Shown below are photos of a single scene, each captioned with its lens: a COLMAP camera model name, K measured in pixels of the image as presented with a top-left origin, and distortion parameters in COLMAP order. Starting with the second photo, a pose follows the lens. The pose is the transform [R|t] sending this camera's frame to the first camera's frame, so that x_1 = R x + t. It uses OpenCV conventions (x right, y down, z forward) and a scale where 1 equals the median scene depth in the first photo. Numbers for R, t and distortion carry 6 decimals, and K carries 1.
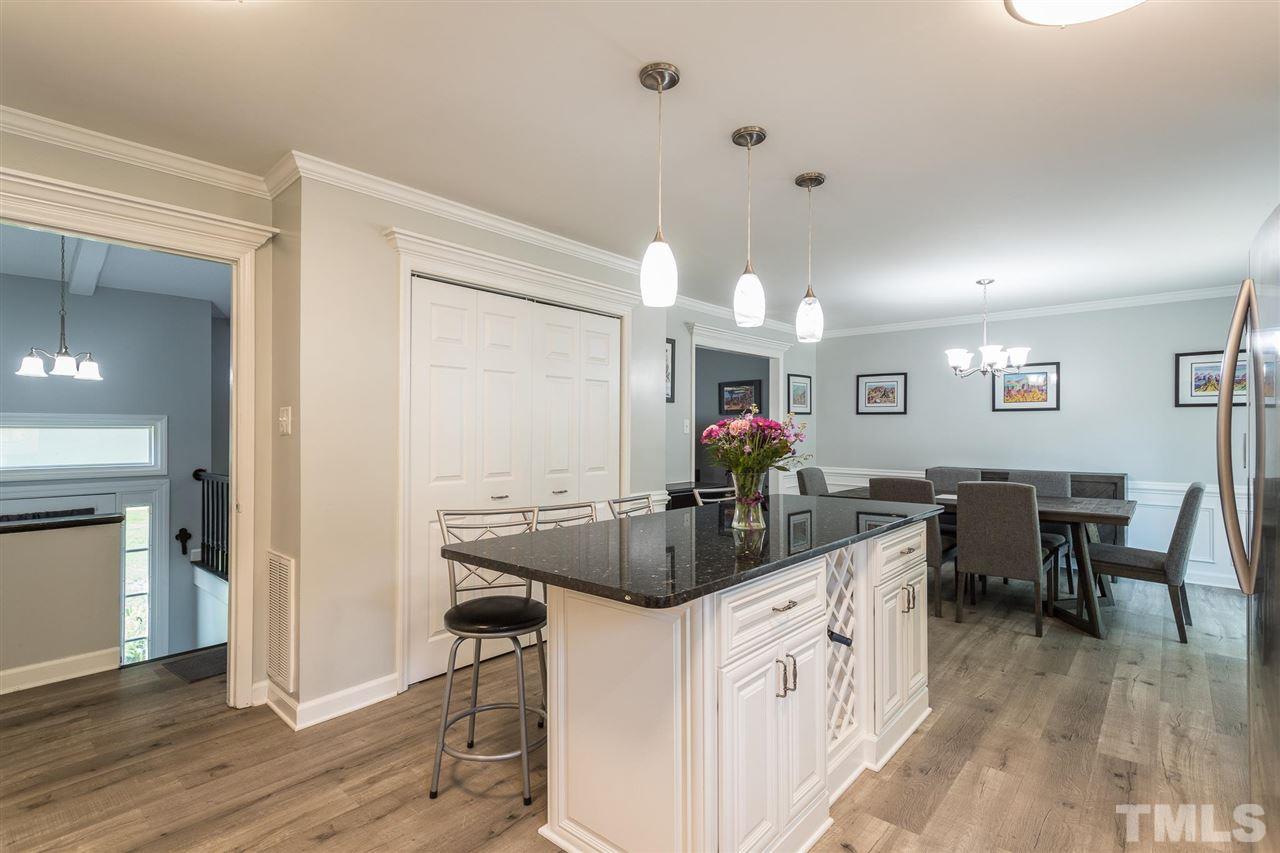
lens RADIAL K [[617.9, 0, 643.8], [0, 617.9, 430.6], [0, 0, 1]] dist [-0.000716, 0.000360]
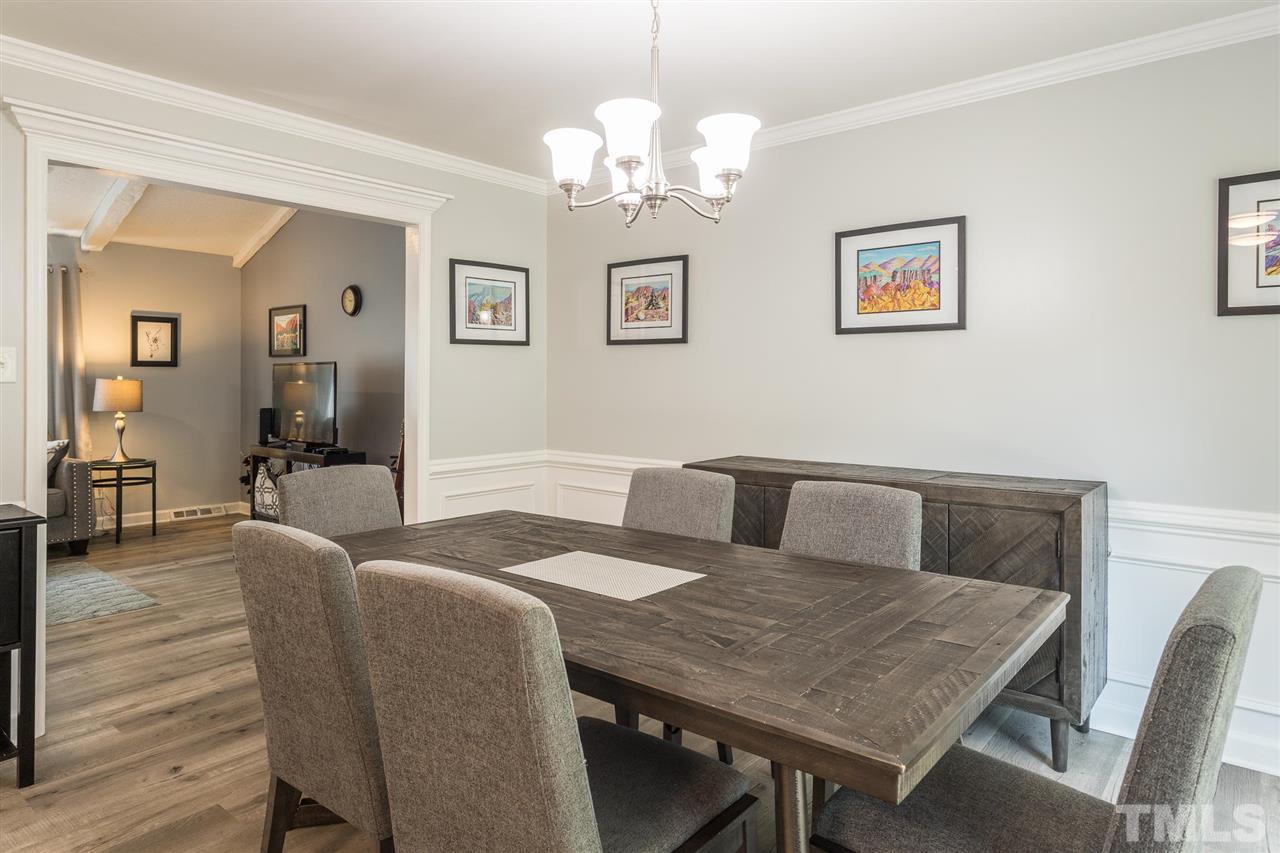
lens RADIAL K [[777.3, 0, 649.6], [0, 777.3, 379.2], [0, 0, 1]] dist [-0.005058, -0.000199]
pose [[0.999922, -0.001902, 0.012314, 0.431614], [0.001901, 0.999998, 0.000077, 0.001351], [-0.012314, -0.000054, 0.999924, 0.448797]]
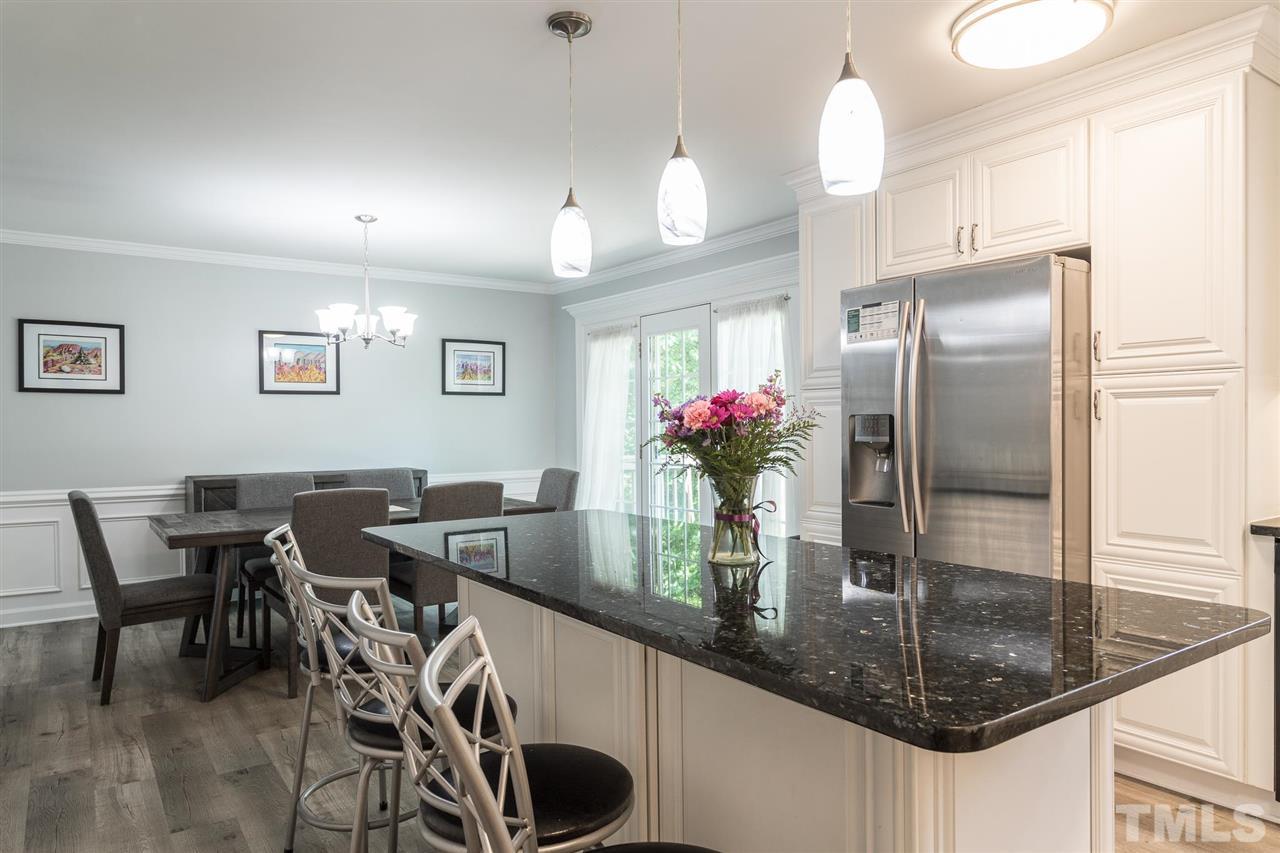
lens RADIAL K [[820.0, 0, 636.5], [0, 820.0, 428.9], [0, 0, 1]] dist [0.006141, 0.002110]
pose [[0.254302, -0.013877, 0.967025, -0.252263], [0.005838, 0.999901, 0.012814, 0.000589], [-0.967107, 0.002387, 0.254357, 0.341900]]
